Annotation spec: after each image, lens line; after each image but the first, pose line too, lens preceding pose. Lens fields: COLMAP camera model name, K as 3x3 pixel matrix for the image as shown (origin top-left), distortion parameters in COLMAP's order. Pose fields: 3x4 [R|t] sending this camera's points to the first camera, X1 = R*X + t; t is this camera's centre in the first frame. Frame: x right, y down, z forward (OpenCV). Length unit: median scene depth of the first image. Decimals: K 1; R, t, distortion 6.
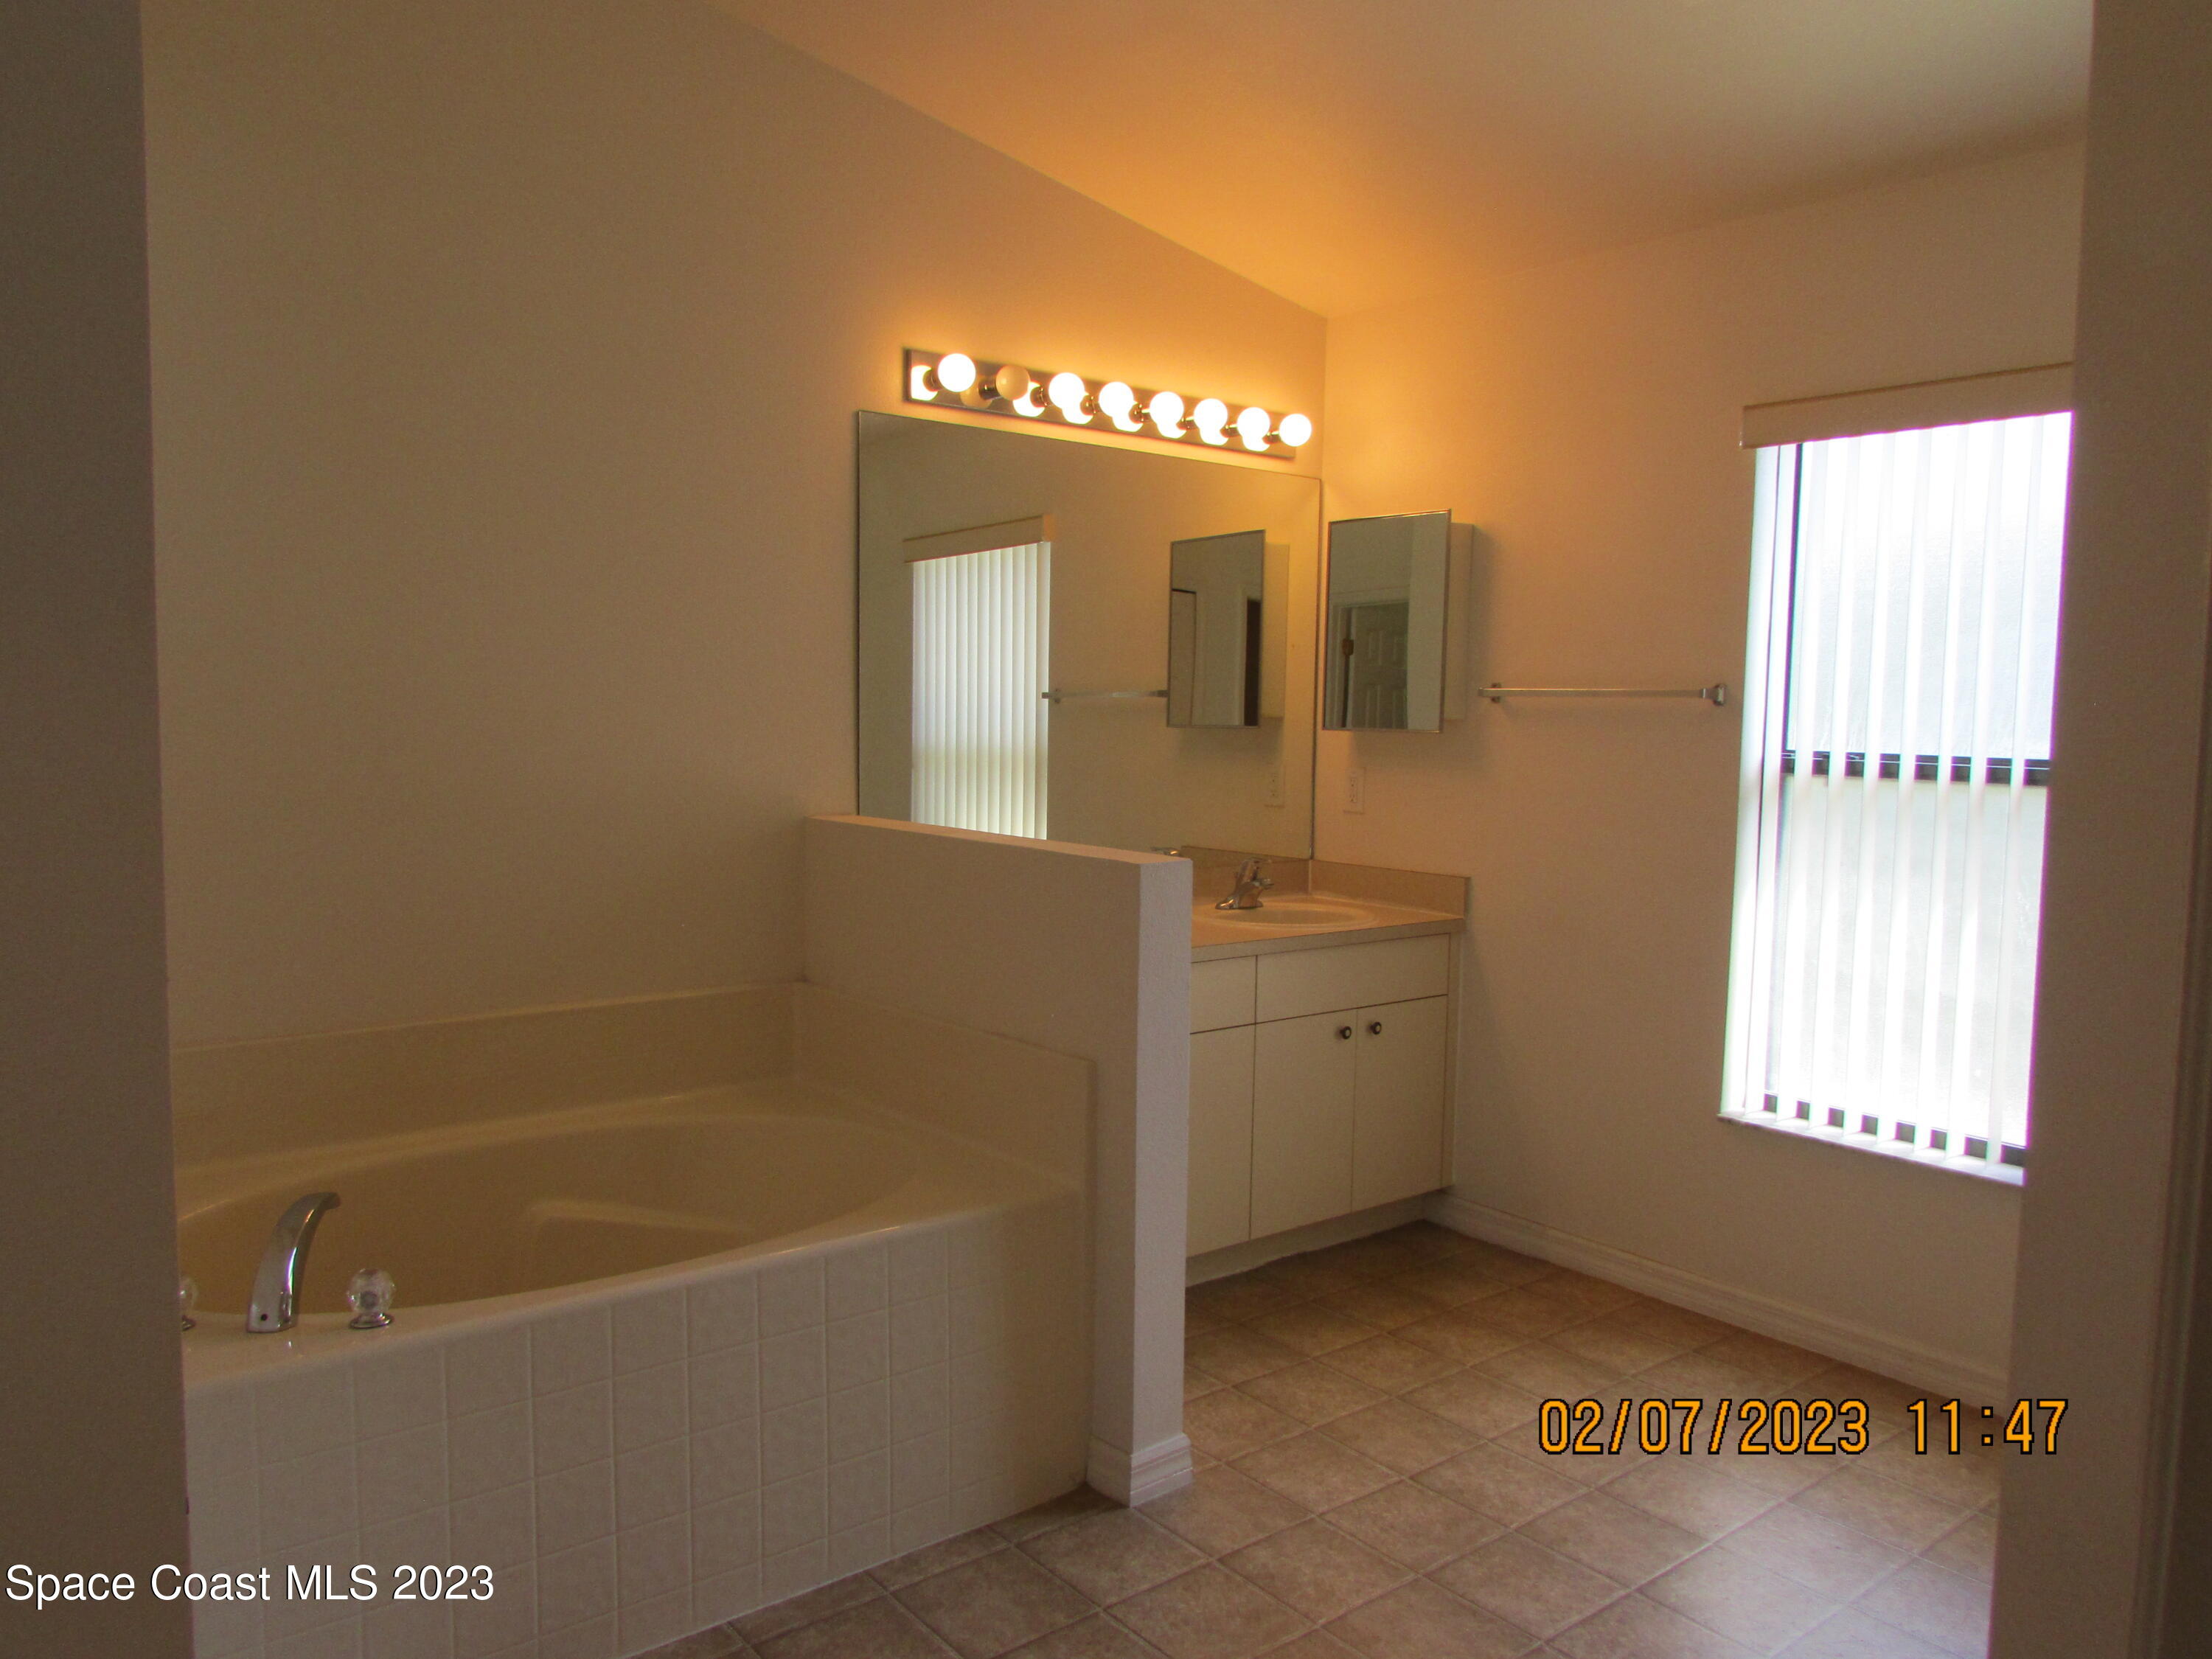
lens RADIAL K [[1574.1, 0, 1094.6], [0, 1574.1, 827.3], [0, 0, 1]] dist [-0.032691, 0.008586]
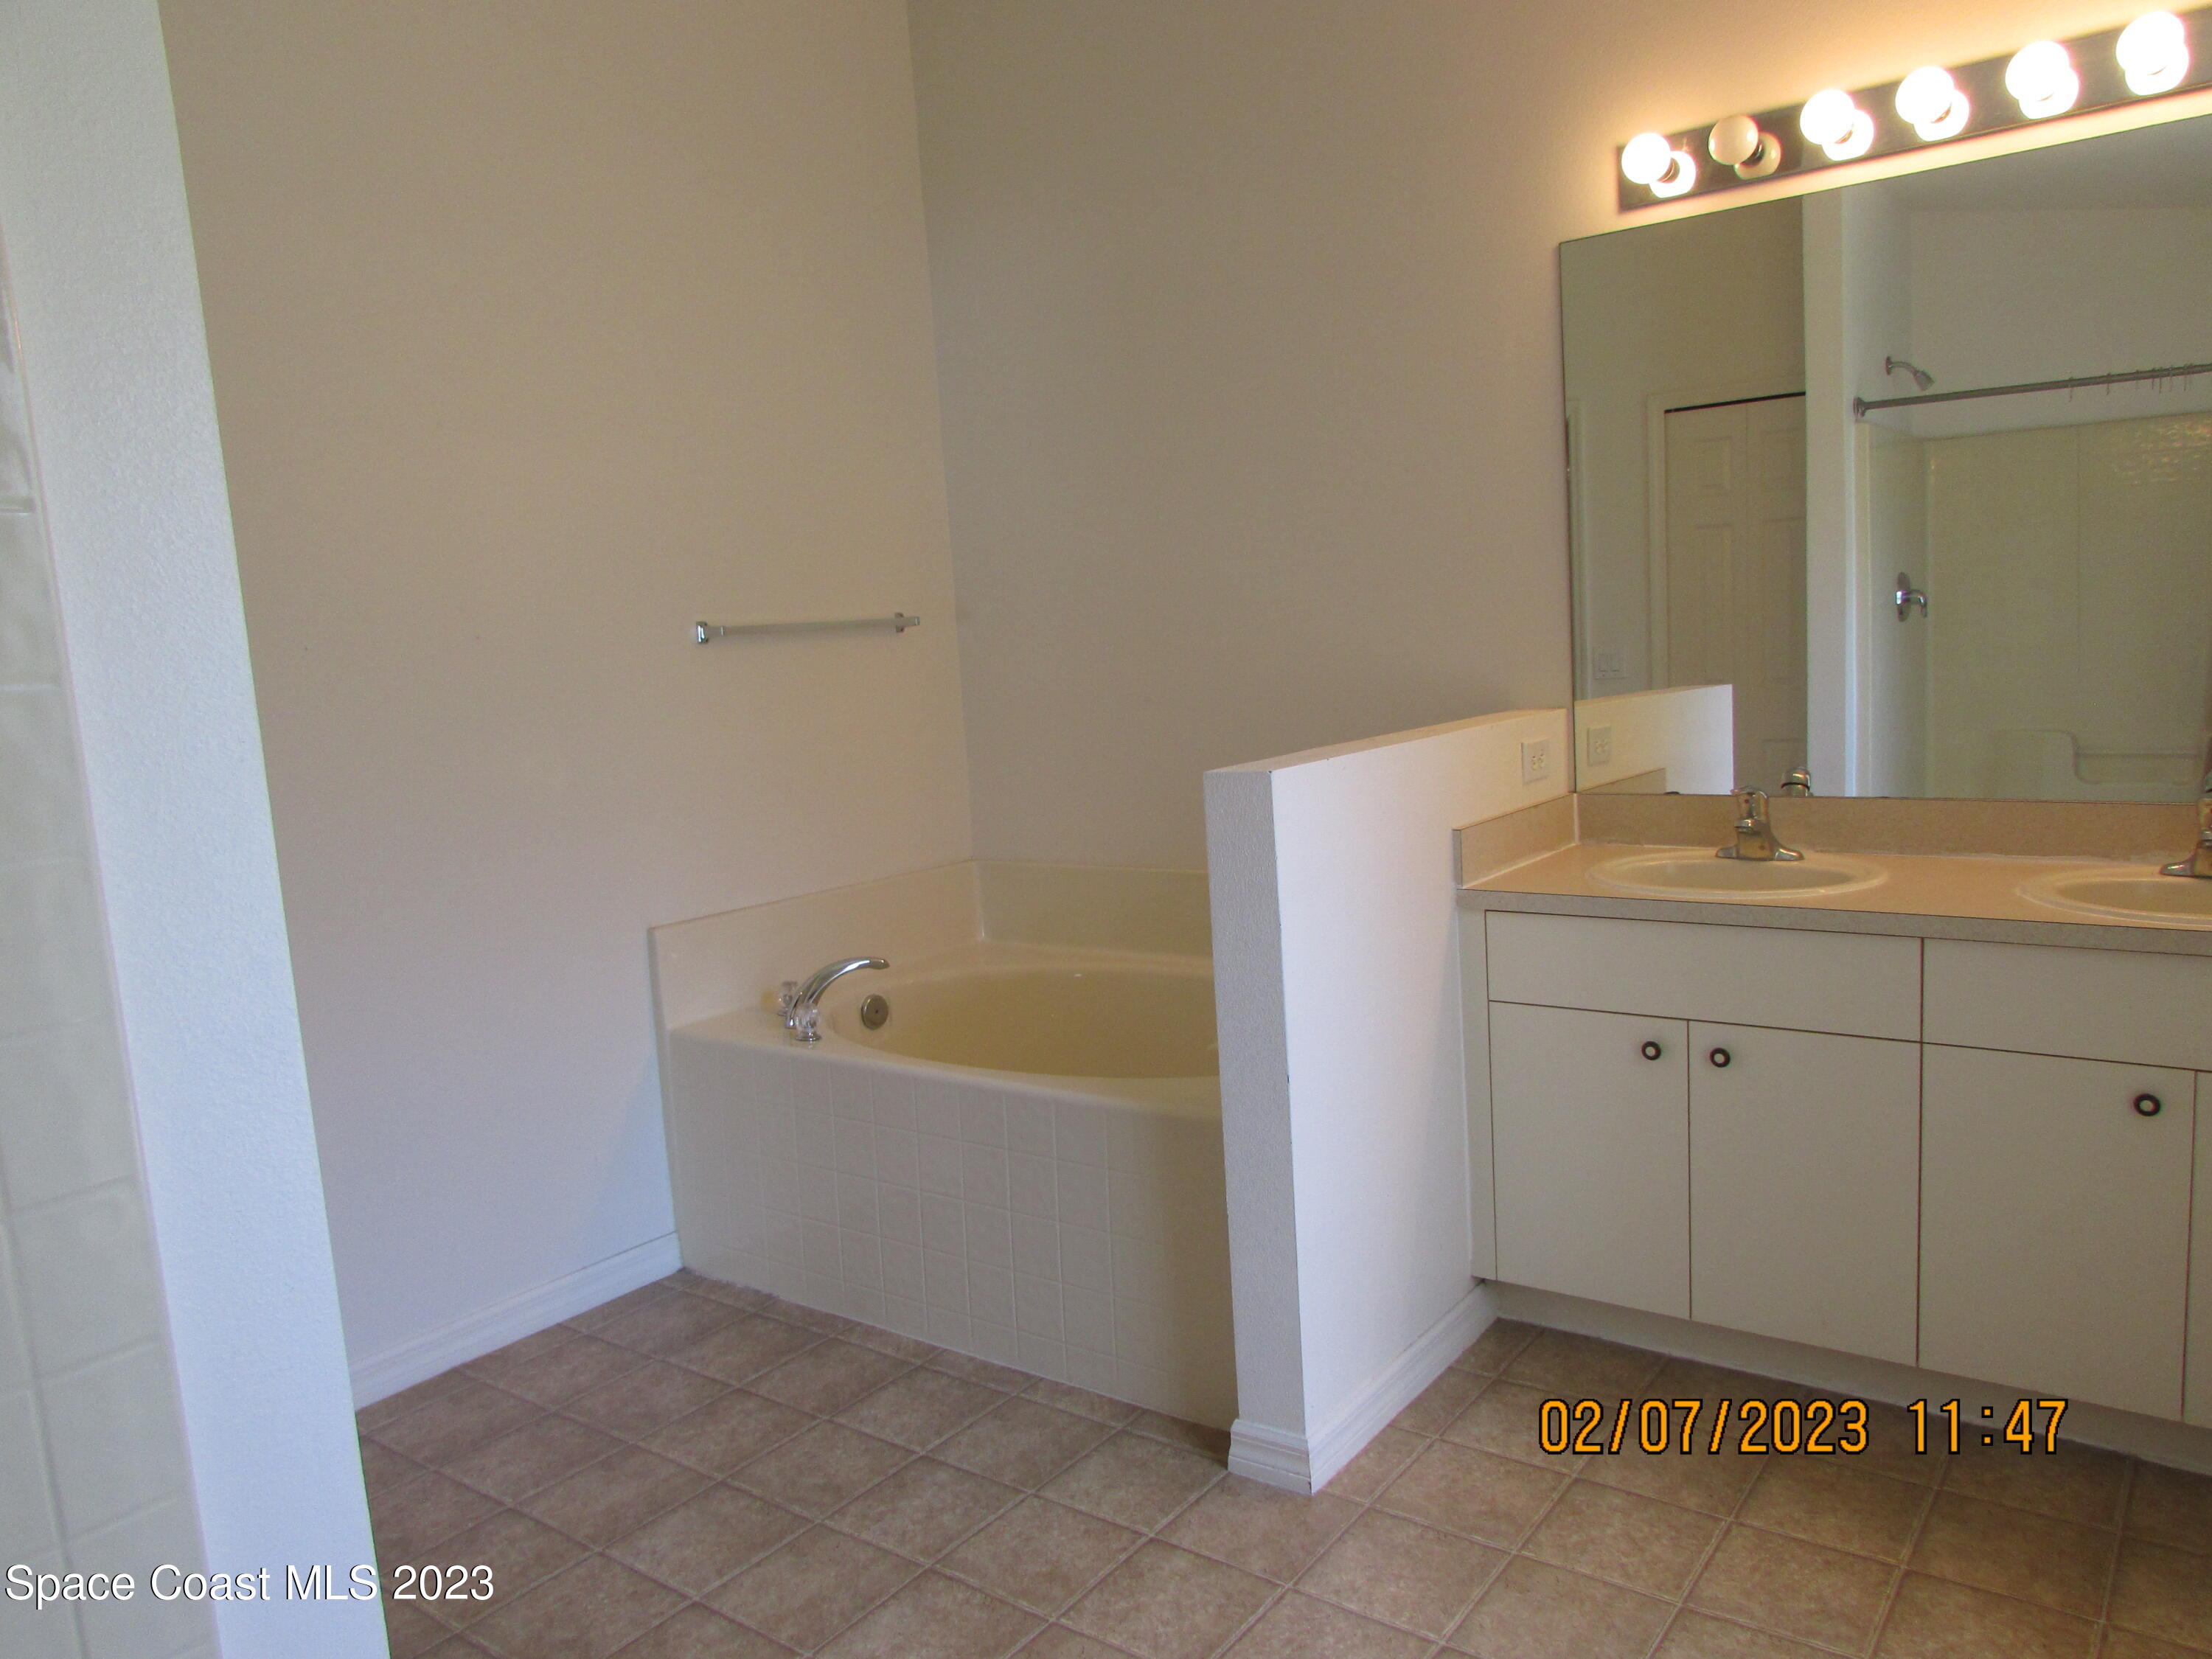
lens RADIAL K [[1574.1, 0, 1099.7], [0, 1574.1, 832.0], [0, 0, 1]] dist [-0.032691, 0.008586]
pose [[0.254477, 0.095847, -0.962317, 0.854608], [-0.008781, 0.995264, 0.096807, -0.029004], [0.967039, -0.016186, 0.254114, 0.697427]]
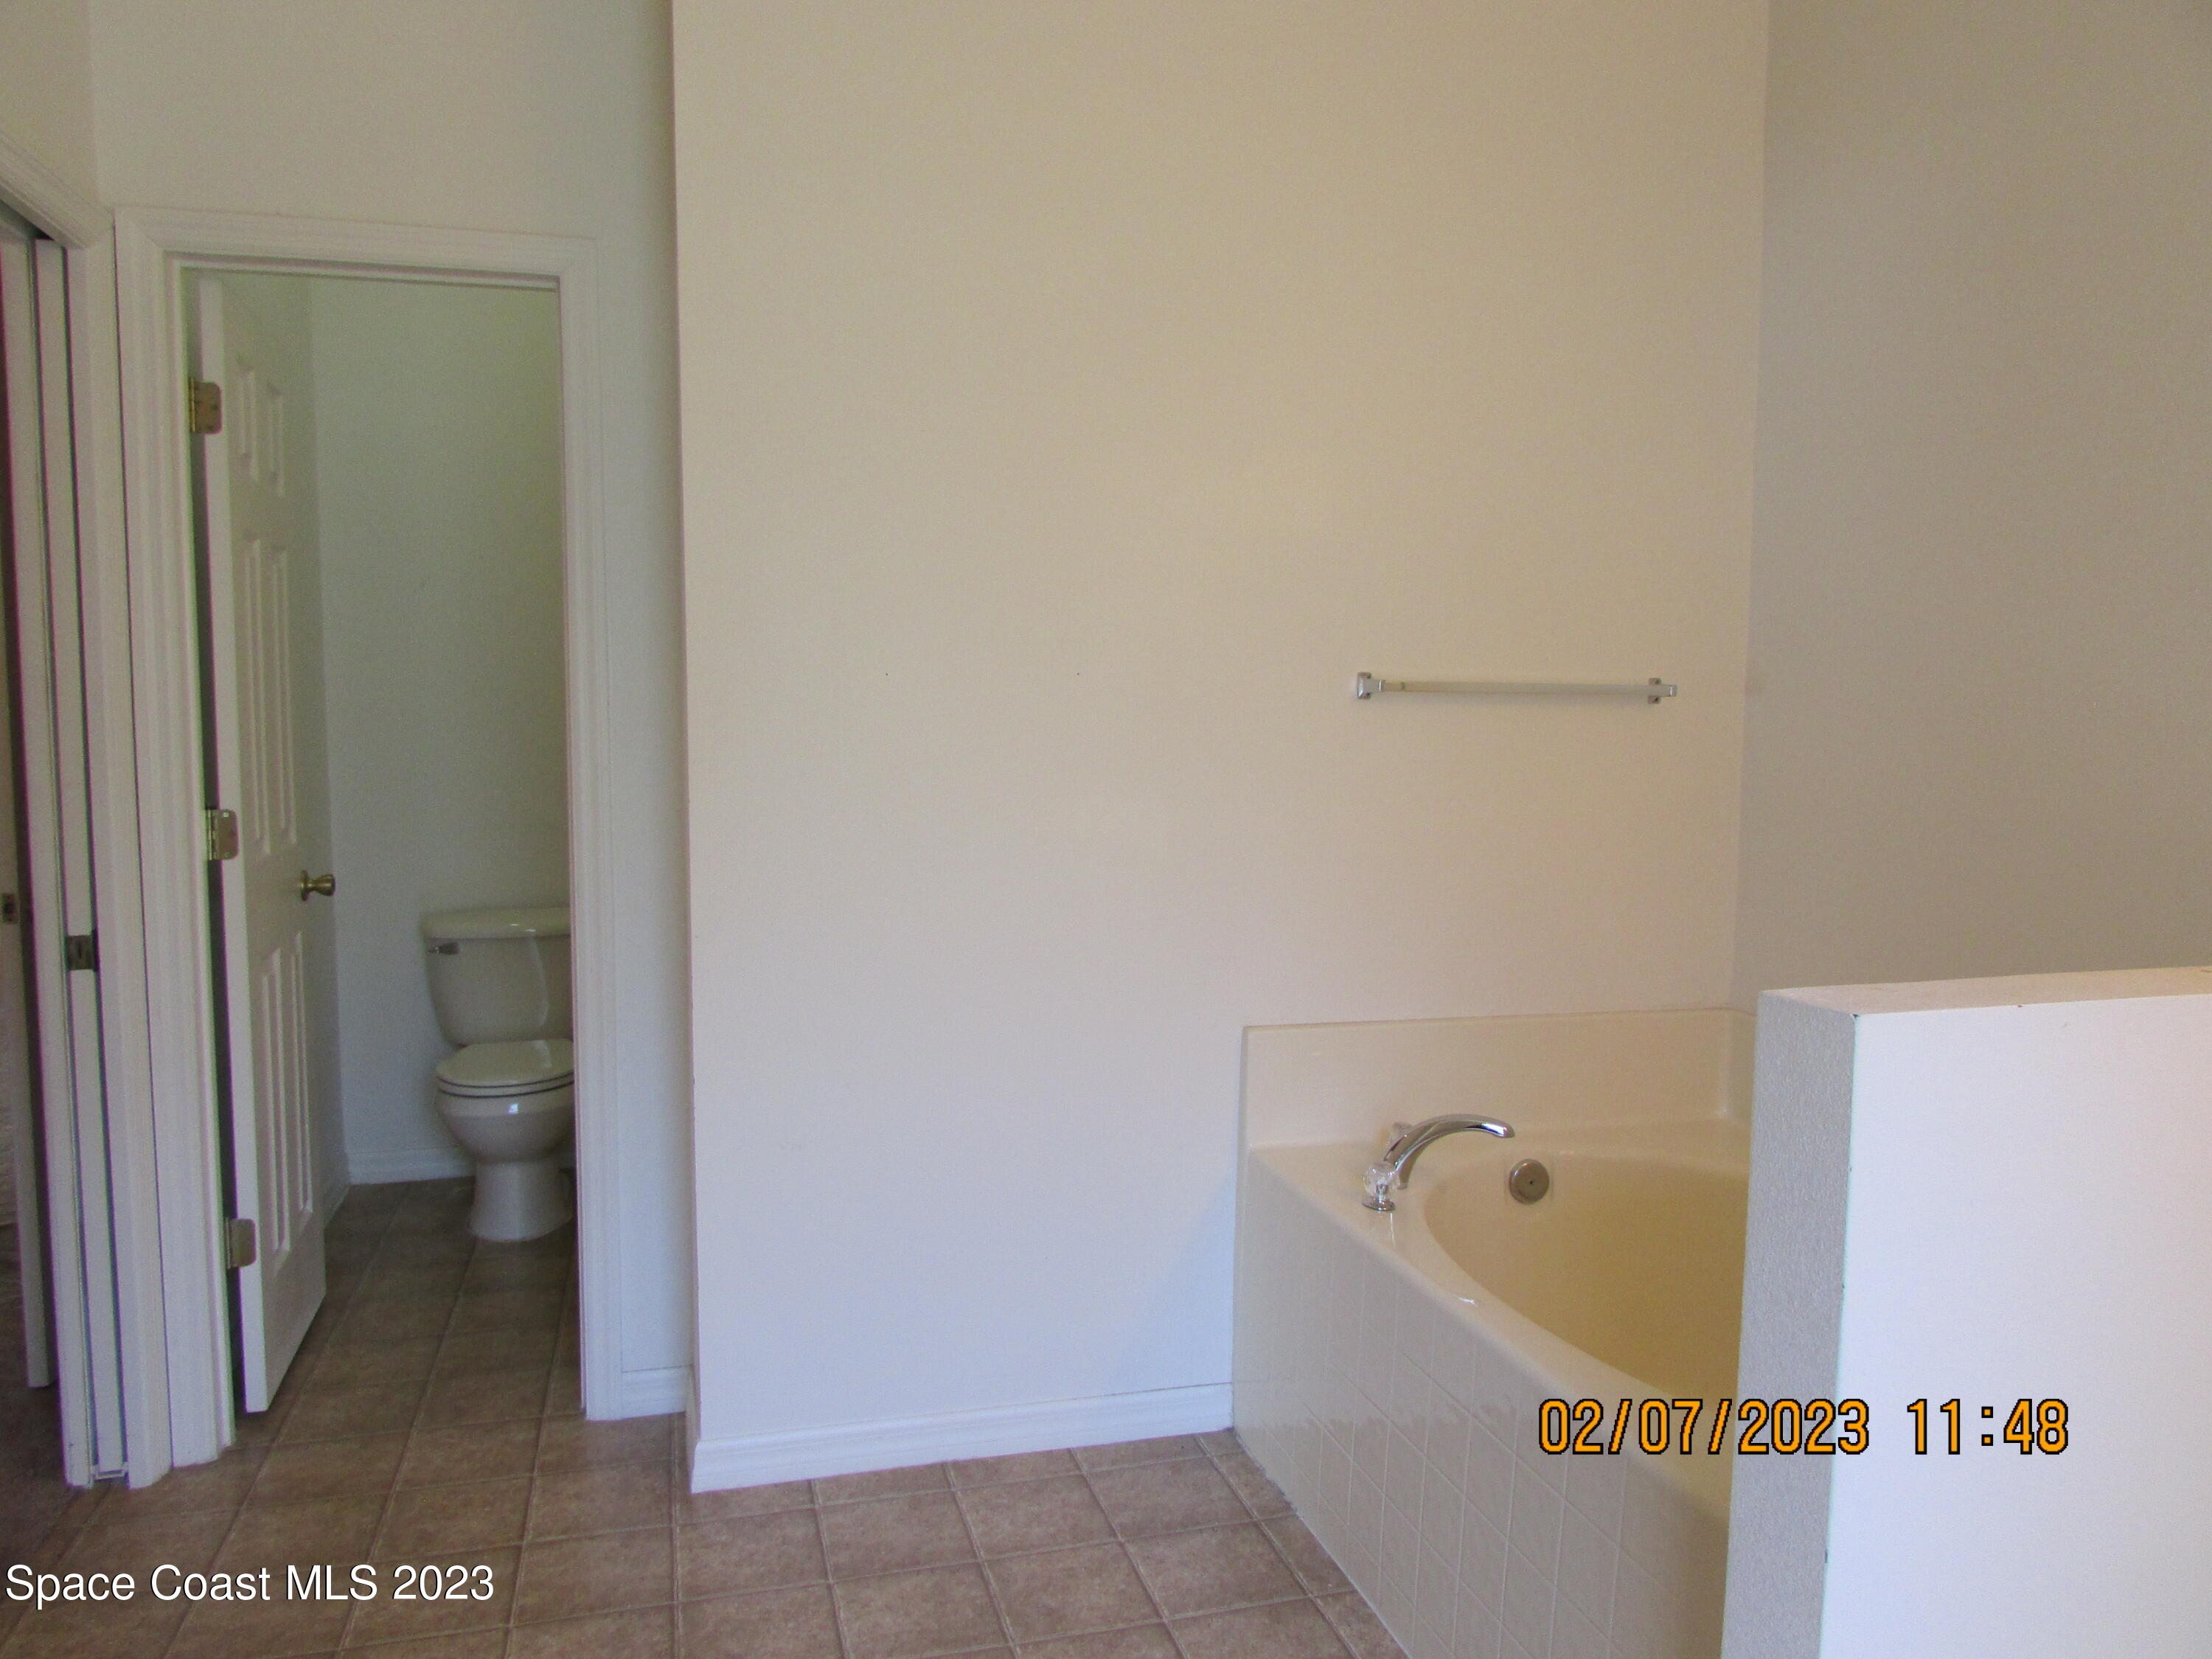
lens RADIAL K [[1574.1, 0, 1105.3], [0, 1574.1, 837.0], [0, 0, 1]] dist [-0.032691, 0.008586]
pose [[-0.371125, 0.066606, -0.926191, 0.643696], [-0.090896, 0.990028, 0.107619, -0.053787], [0.924123, 0.124127, -0.361370, 0.889910]]
